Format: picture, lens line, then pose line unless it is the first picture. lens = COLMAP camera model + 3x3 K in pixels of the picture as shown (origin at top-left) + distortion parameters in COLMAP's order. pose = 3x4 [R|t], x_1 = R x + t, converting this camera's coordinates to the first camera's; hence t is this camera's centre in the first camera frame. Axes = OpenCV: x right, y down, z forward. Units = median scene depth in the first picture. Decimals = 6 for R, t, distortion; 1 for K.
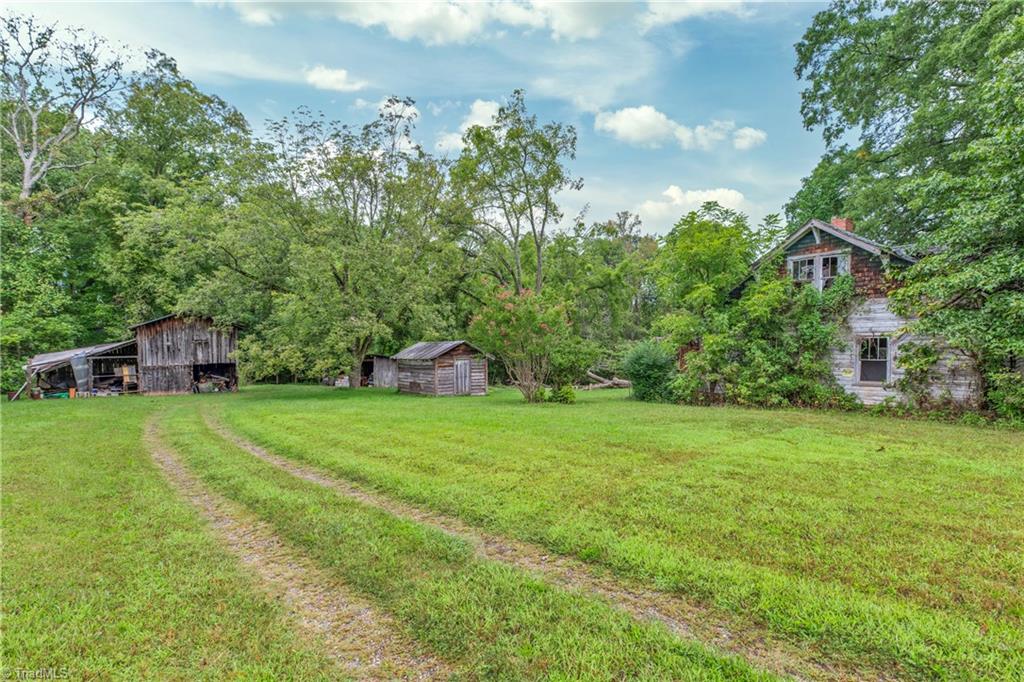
lens RADIAL K [[483.1, 0, 507.1], [0, 483.1, 366.3], [0, 0, 1]] dist [-0.002682, -0.000079]
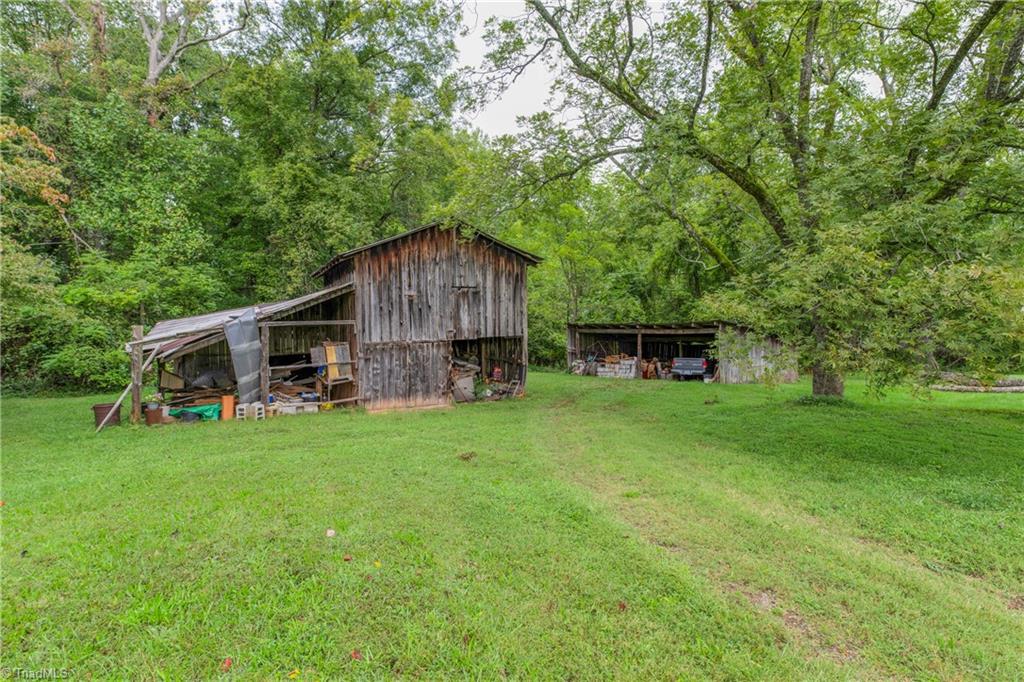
lens RADIAL K [[494.4, 0, 513.3], [0, 494.4, 344.3], [0, 0, 1]] dist [0.003077, 0.000302]
pose [[0.984986, 0.000644, -0.172630, -0.414982], [0.000177, 0.999989, 0.004744, -0.001168], [0.172631, -0.004703, 0.984975, 0.439890]]
